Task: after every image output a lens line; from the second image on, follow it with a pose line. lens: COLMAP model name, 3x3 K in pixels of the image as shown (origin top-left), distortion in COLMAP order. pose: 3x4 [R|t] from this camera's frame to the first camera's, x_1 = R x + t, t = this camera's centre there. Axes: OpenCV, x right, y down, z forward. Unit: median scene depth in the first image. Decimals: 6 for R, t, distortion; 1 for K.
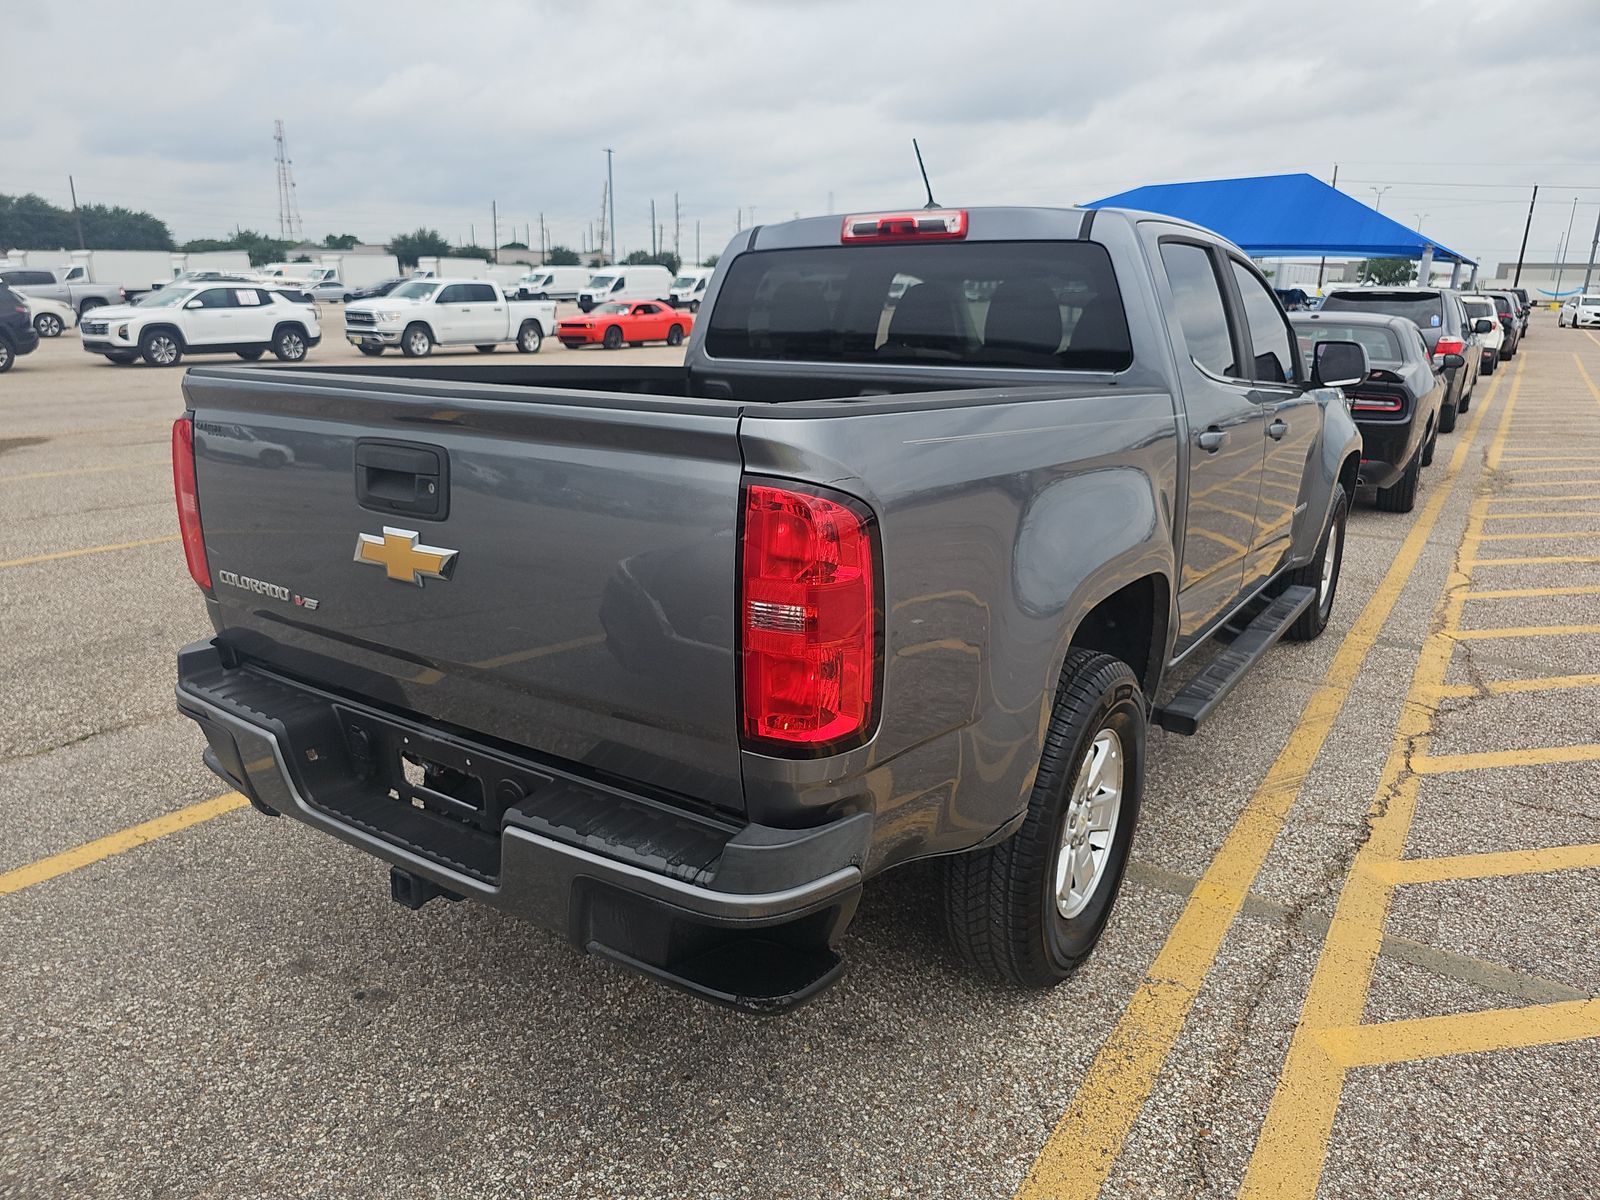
lens RADIAL K [[1022.8, 0, 798.7], [0, 1022.8, 649.7], [0, 0, 1]] dist [0.058180, -0.057519]
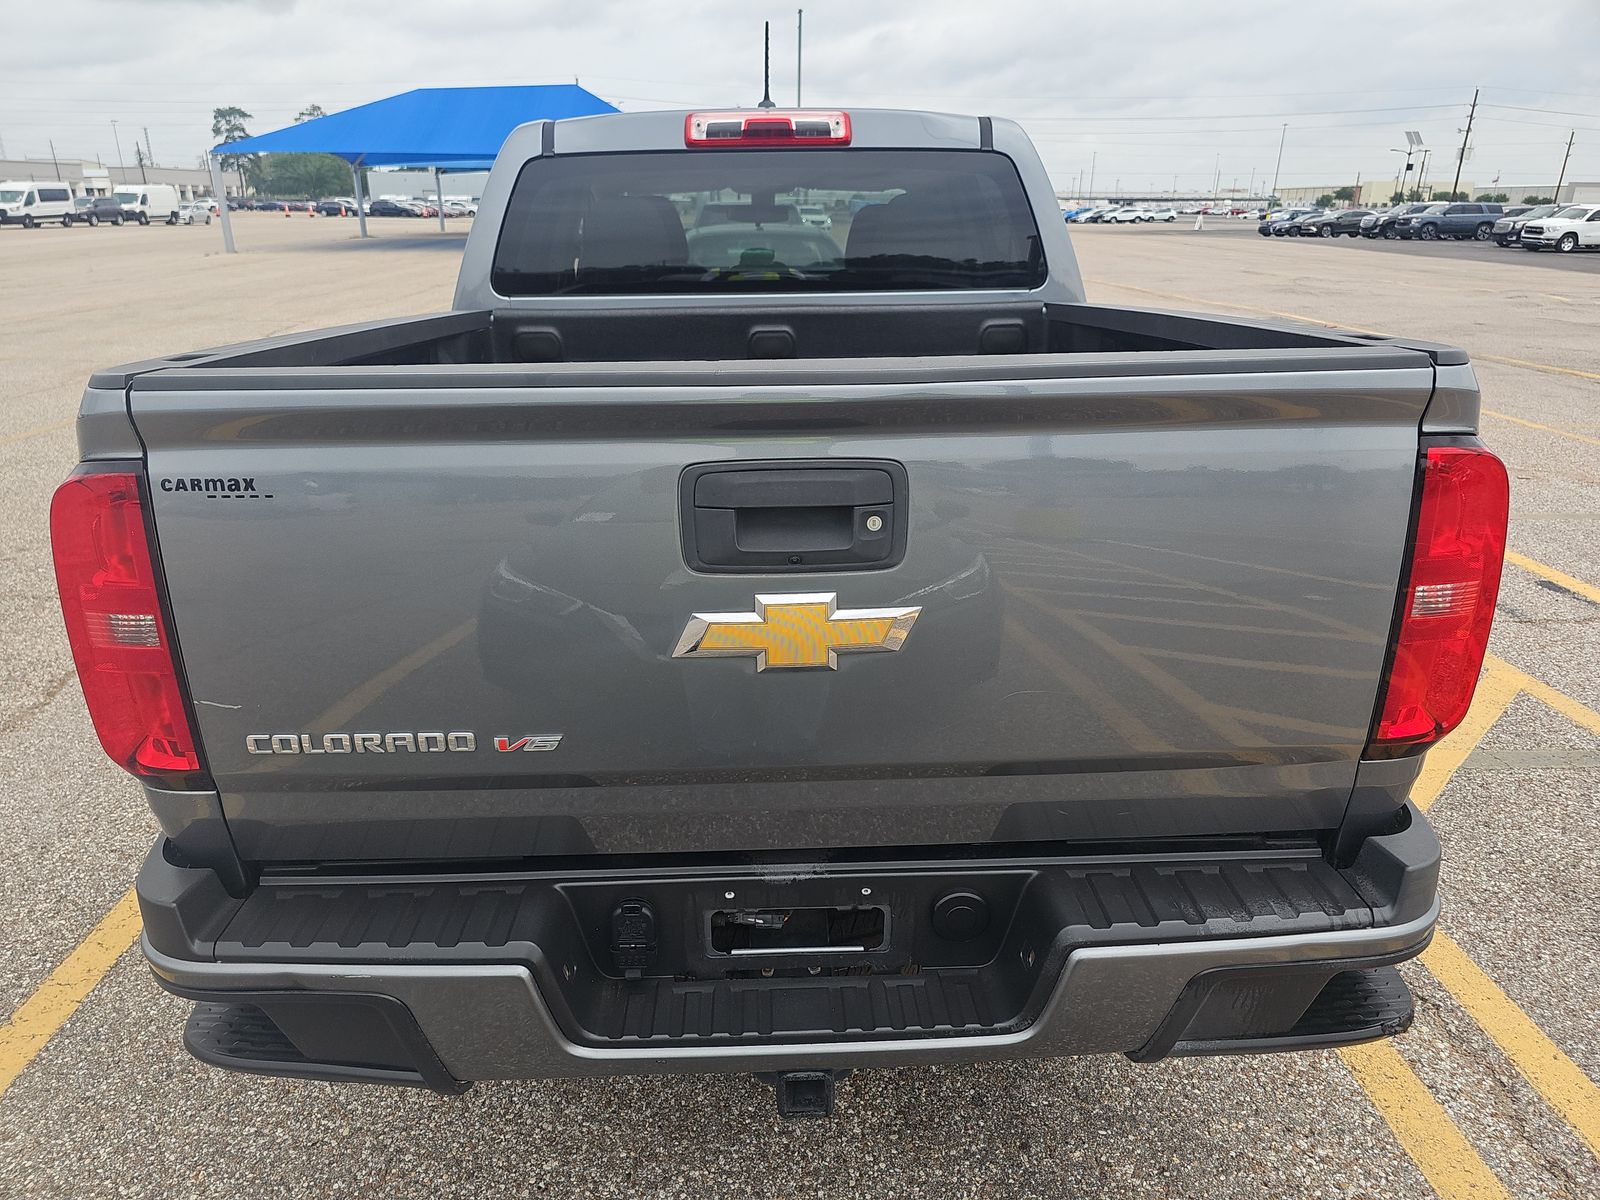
lens RADIAL K [[1022.8, 0, 798.7], [0, 1022.8, 649.7], [0, 0, 1]] dist [0.058180, -0.057519]
pose [[0.814875, -0.239378, 0.527899, -0.681876], [0.199284, 0.970922, 0.132651, -0.155285], [-0.544302, -0.002892, 0.838884, 0.415082]]
